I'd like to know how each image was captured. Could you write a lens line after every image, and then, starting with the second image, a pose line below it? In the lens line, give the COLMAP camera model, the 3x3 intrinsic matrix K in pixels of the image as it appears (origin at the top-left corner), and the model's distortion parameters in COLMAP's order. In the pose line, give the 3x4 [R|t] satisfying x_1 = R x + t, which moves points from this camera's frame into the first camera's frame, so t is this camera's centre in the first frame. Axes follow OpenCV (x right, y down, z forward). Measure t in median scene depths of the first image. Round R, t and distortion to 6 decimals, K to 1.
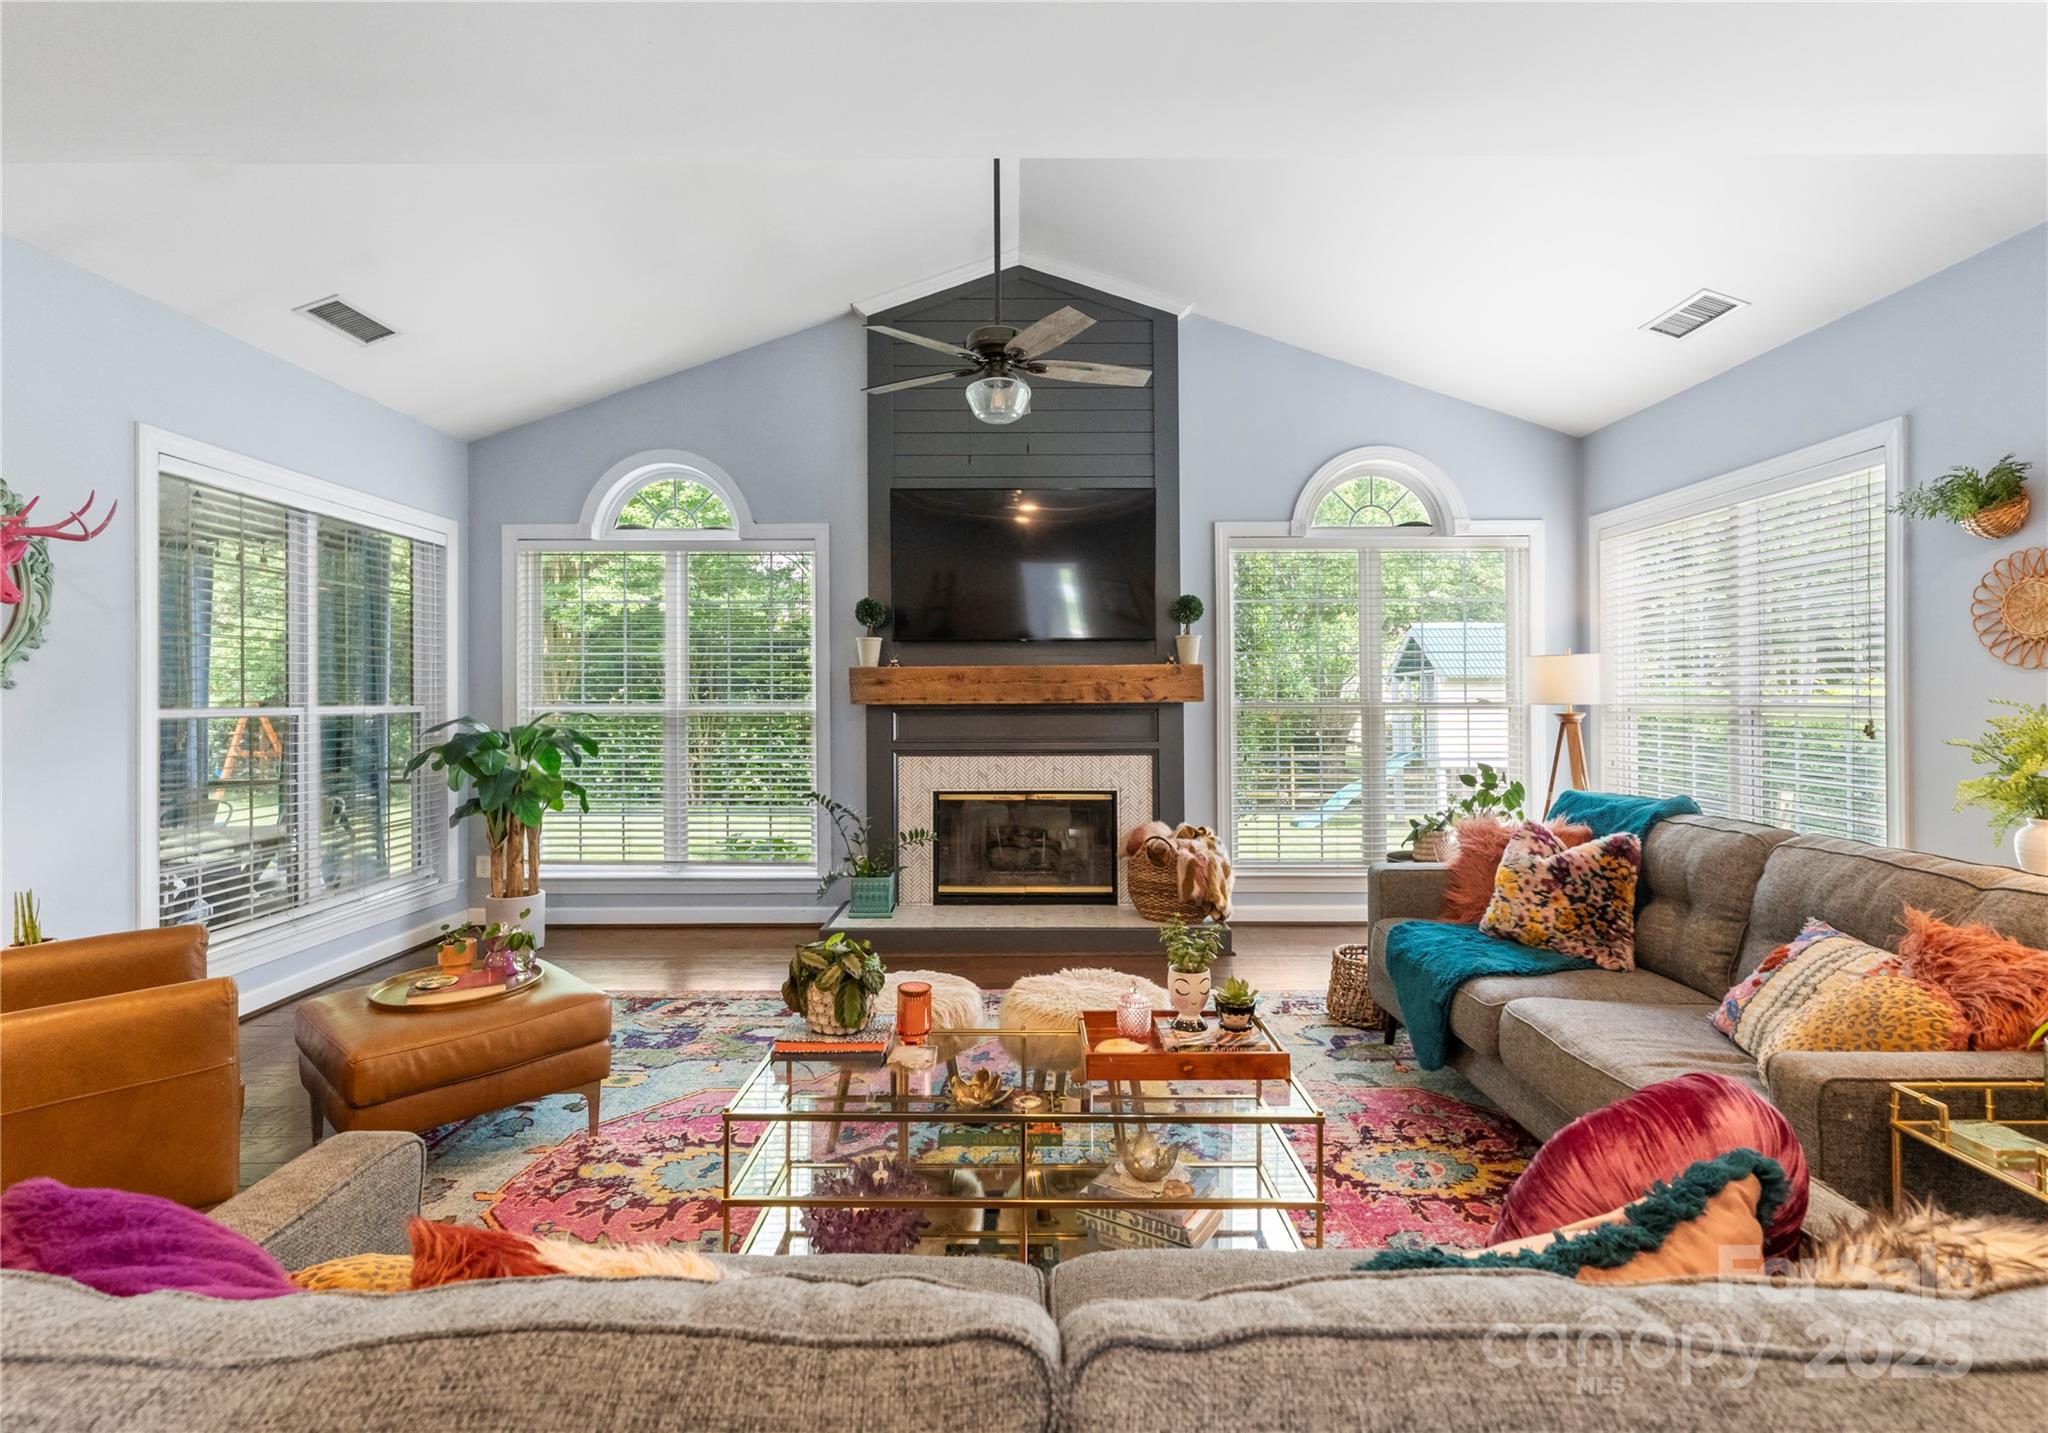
lens RADIAL K [[908.1, 0, 1015.9], [0, 908.1, 696.4], [0, 0, 1]] dist [0.000748, -0.000238]
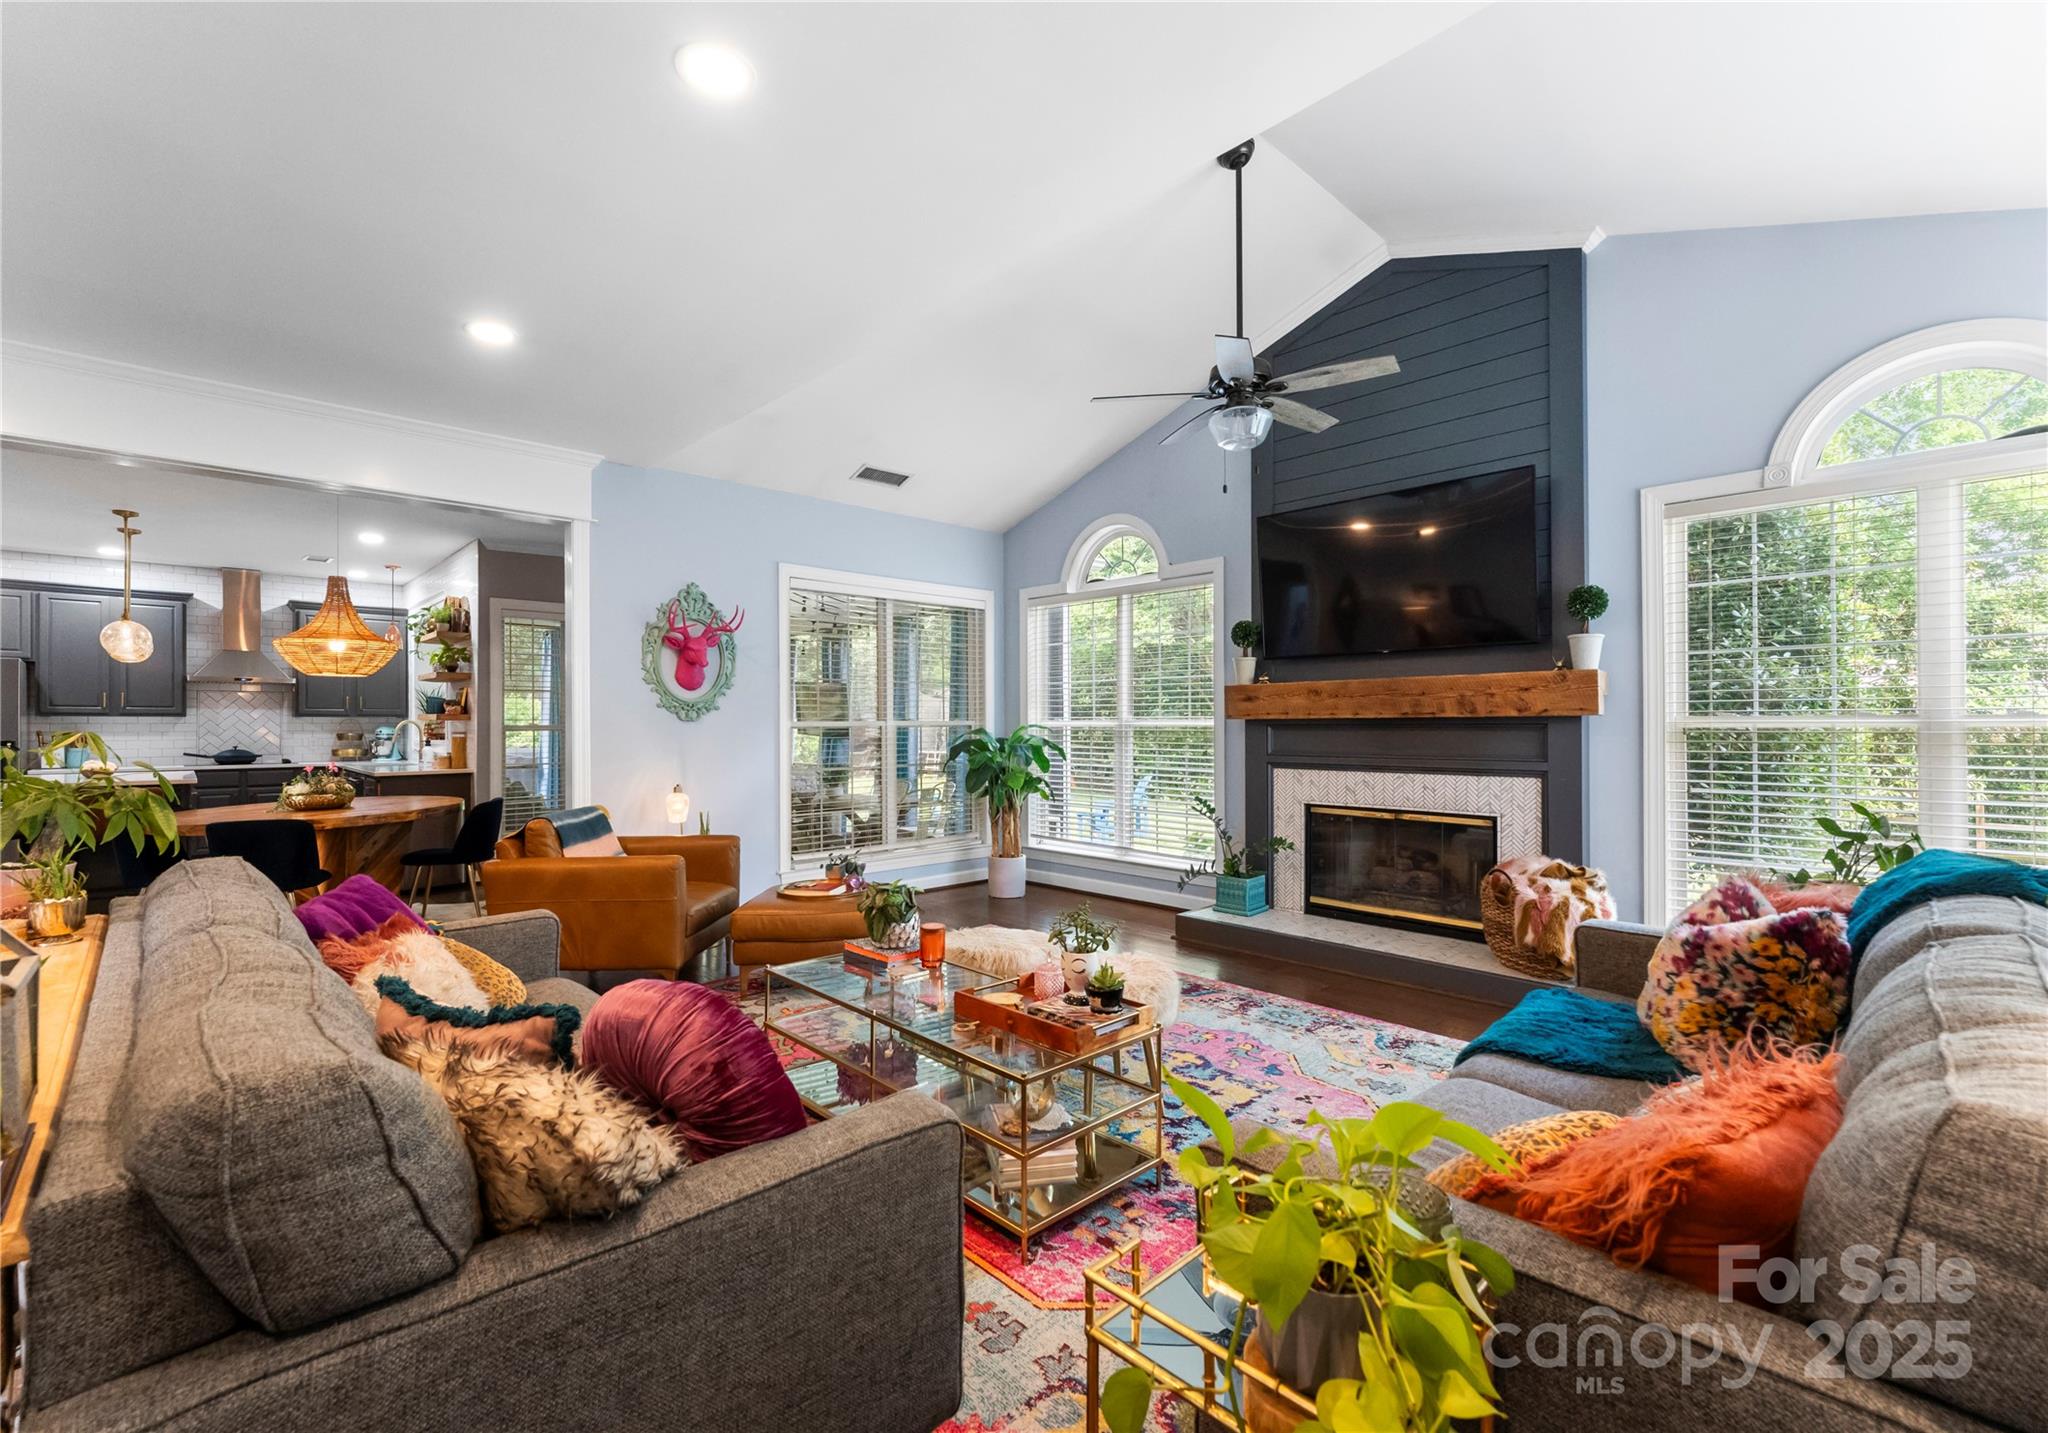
lens RADIAL K [[854.3, 0, 1028.2], [0, 854.3, 723.8], [0, 0, 1]] dist [0.001098, -0.000148]
pose [[0.710399, 0.001938, -0.703797, 0.381089], [0.003838, 0.999971, 0.006628, 0.006681], [0.703789, -0.007410, 0.710370, 0.091816]]
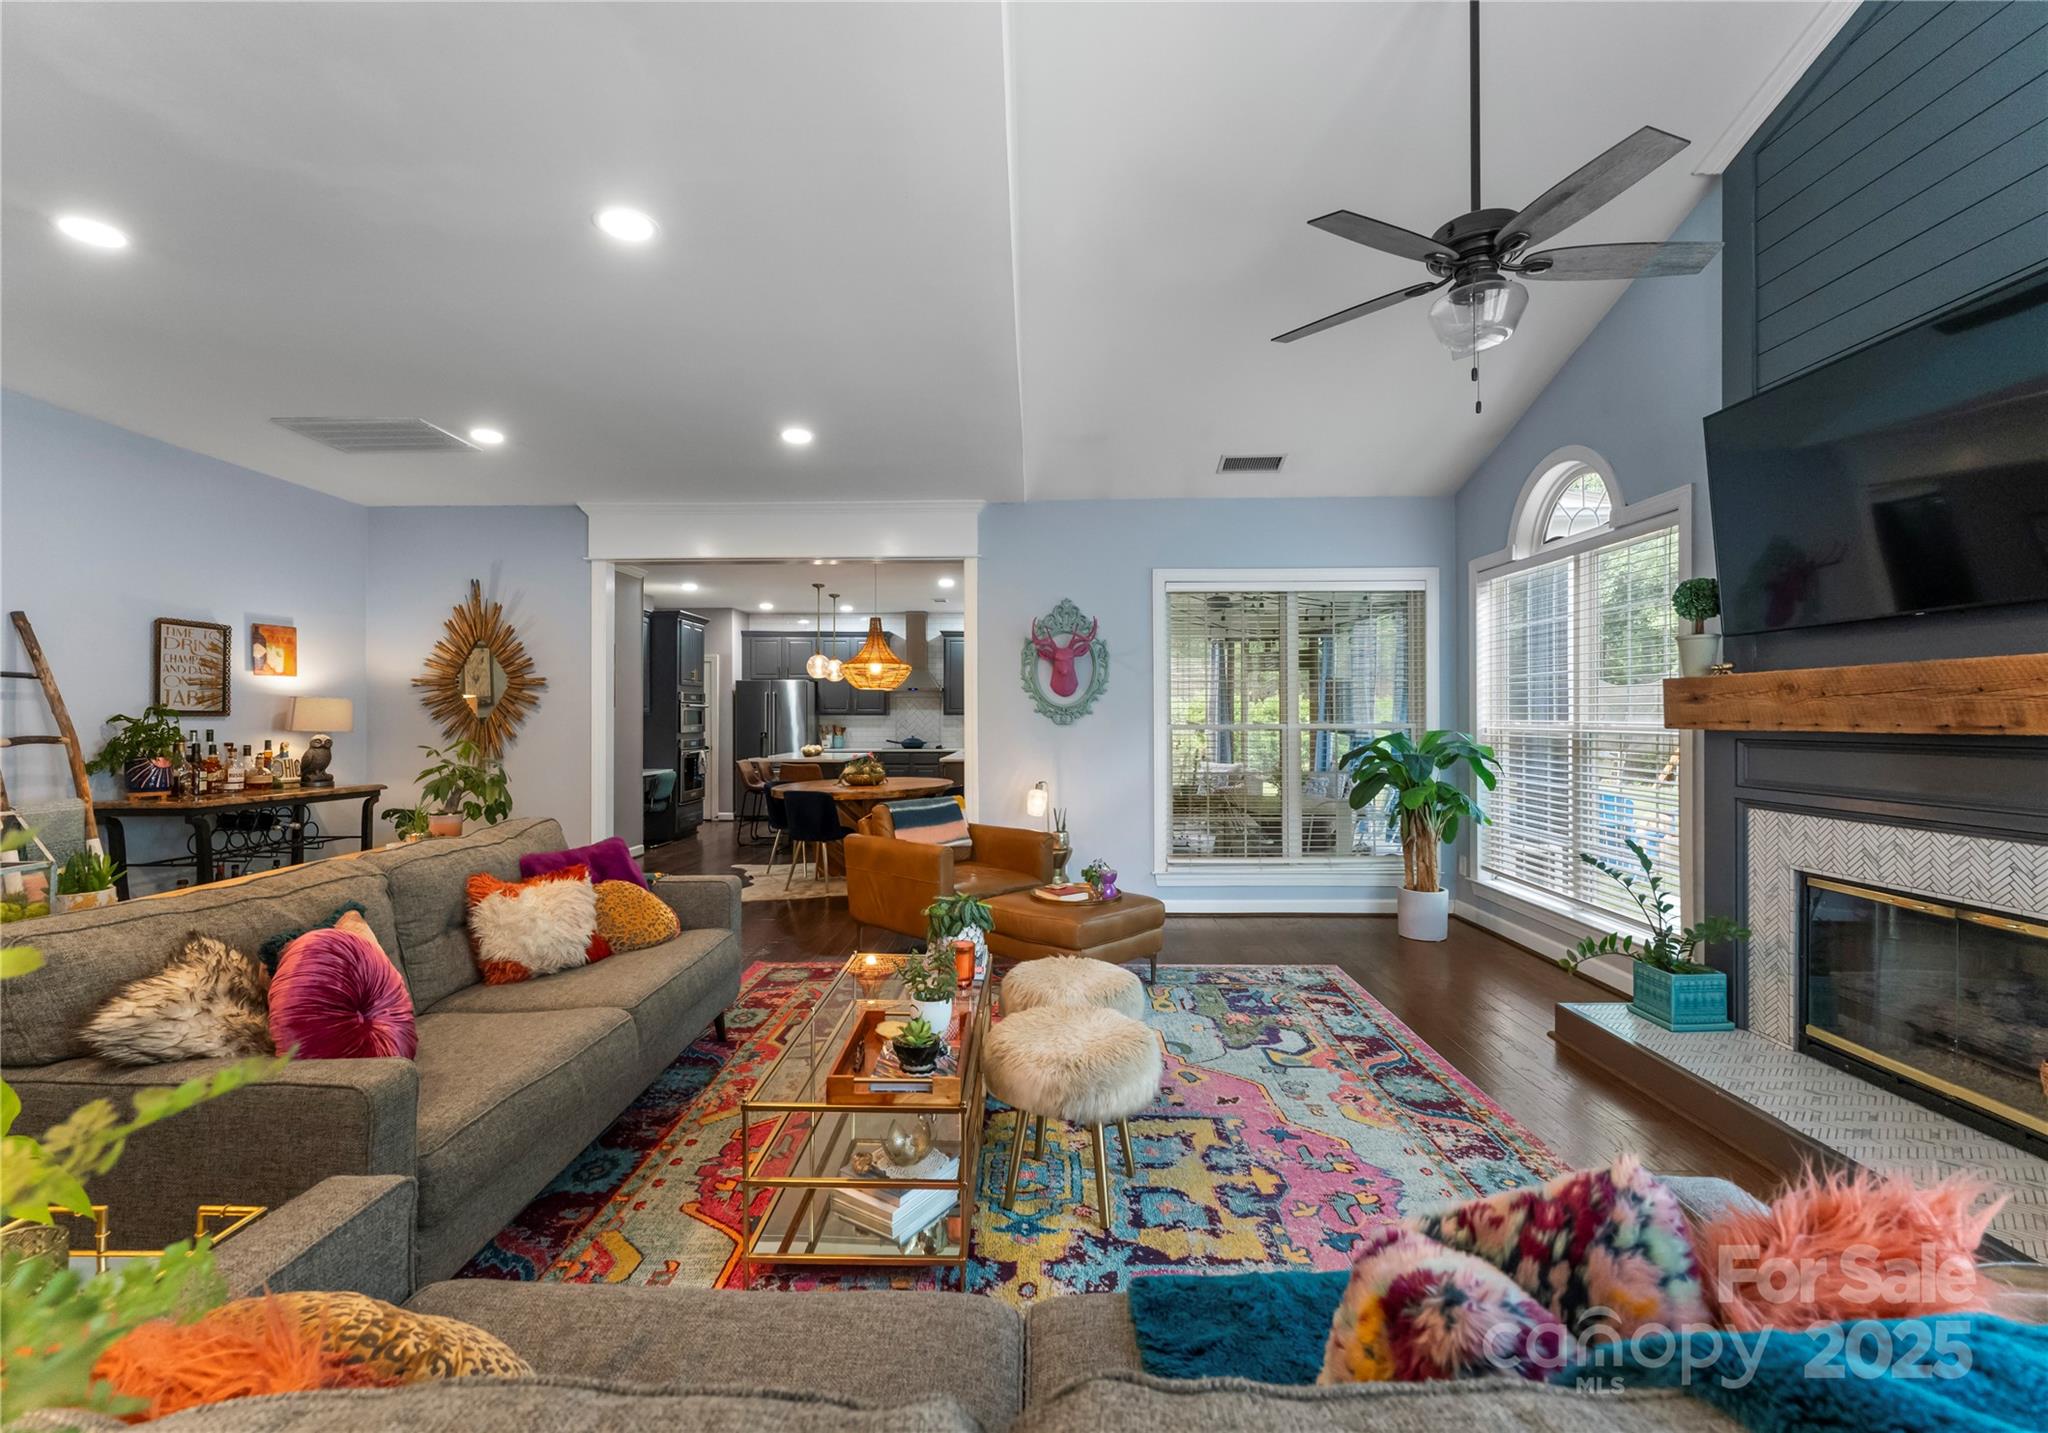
lens RADIAL K [[854.3, 0, 1049.6], [0, 854.3, 714.5], [0, 0, 1]] dist [0.001098, -0.000148]
pose [[0.032870, 0.002555, -0.999456, 0.498334], [0.006045, 0.999978, 0.002755, -0.007867], [0.999441, -0.006132, 0.032854, 0.479672]]
